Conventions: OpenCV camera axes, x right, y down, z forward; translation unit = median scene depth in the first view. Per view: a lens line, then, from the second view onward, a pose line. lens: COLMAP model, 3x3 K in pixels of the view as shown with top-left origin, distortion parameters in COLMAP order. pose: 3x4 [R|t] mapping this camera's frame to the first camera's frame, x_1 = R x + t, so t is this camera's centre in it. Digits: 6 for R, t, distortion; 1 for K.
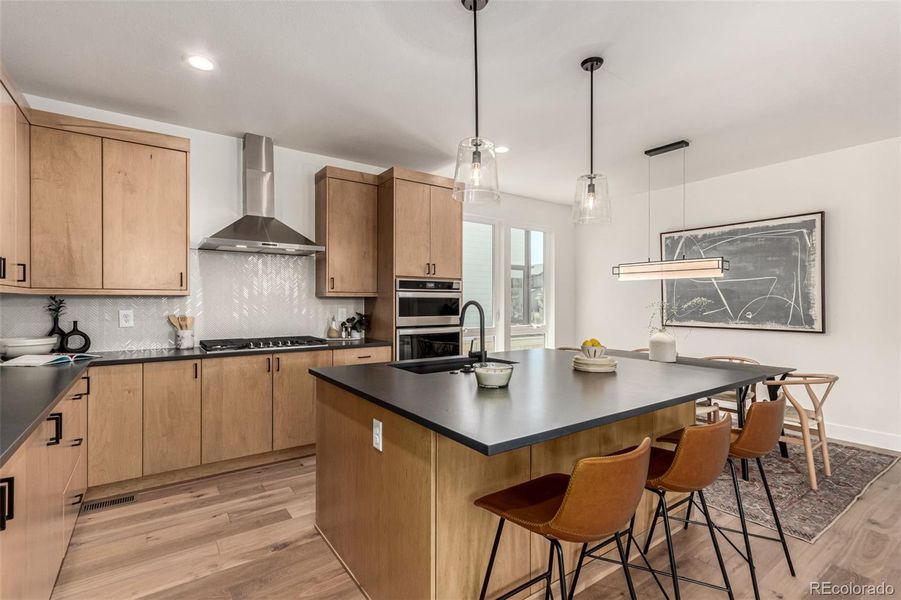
lens RADIAL K [[424.3, 0, 451.2], [0, 424.3, 303.0], [0, 0, 1]] dist [0.006148, 0.003351]
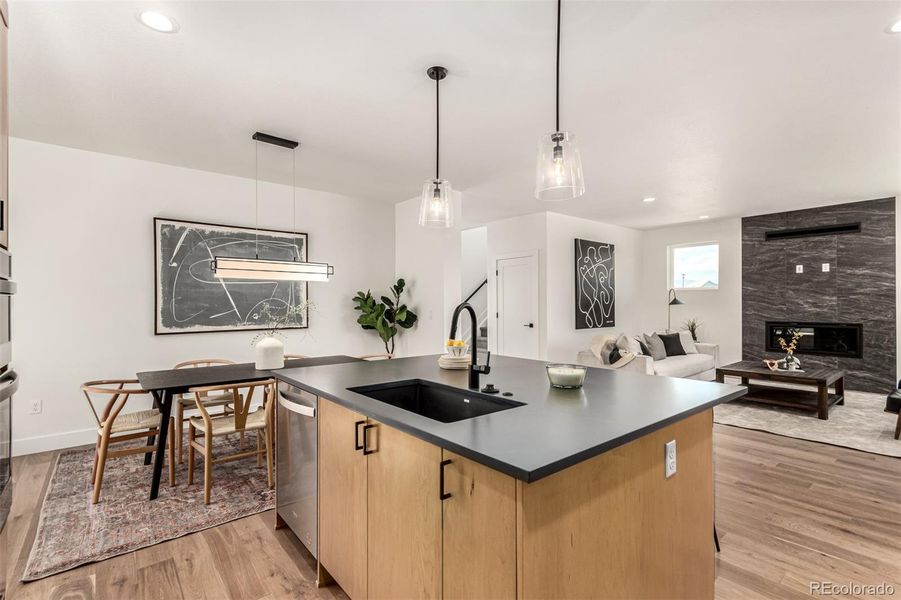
lens RADIAL K [[424.3, 0, 451.9], [0, 424.3, 303.0], [0, 0, 1]] dist [0.006148, 0.003351]
pose [[-0.075993, -0.001497, 0.997107, -0.467217], [0.007974, 0.999966, 0.002109, -0.003918], [-0.997076, 0.008111, -0.075978, 0.698095]]
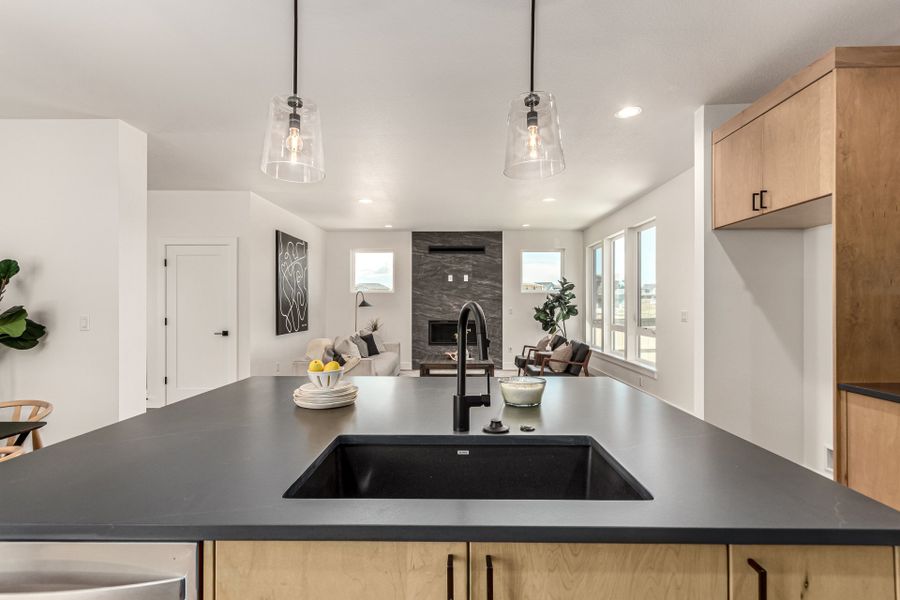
lens RADIAL K [[423.8, 0, 454.4], [0, 423.8, 306.4], [0, 0, 1]] dist [0.006148, 0.003351]
pose [[-0.811486, -0.002651, 0.584366, -0.140495], [0.003501, 0.999950, 0.009398, -0.002348], [-0.584362, 0.009673, -0.811435, 0.919647]]
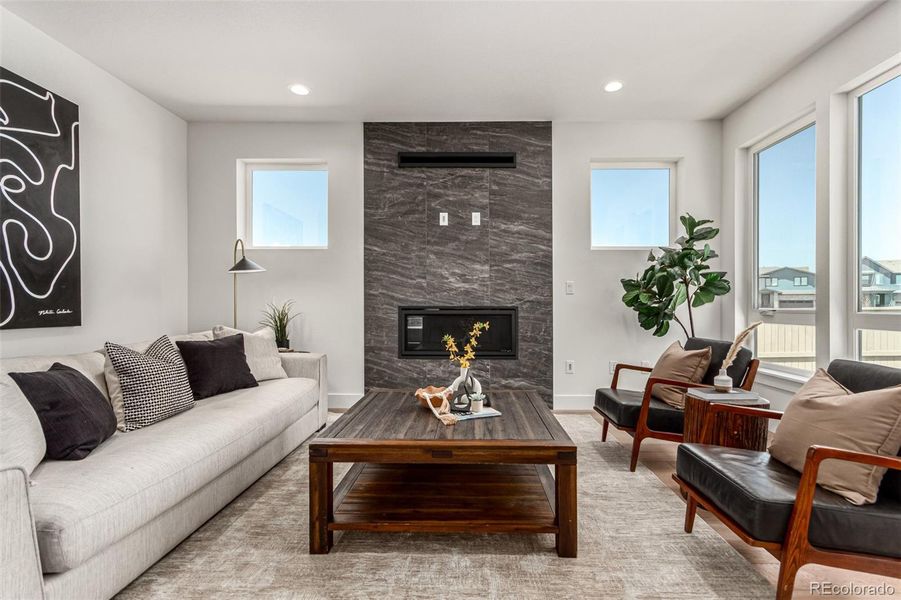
lens RADIAL K [[424.3, 0, 460.3], [0, 424.3, 304.5], [0, 0, 1]] dist [0.006148, 0.003351]
pose [[-0.801129, -0.003955, 0.598479, 0.489947], [0.000267, 0.999976, 0.006966, 0.076577], [-0.598492, 0.005740, -0.801108, -0.022544]]
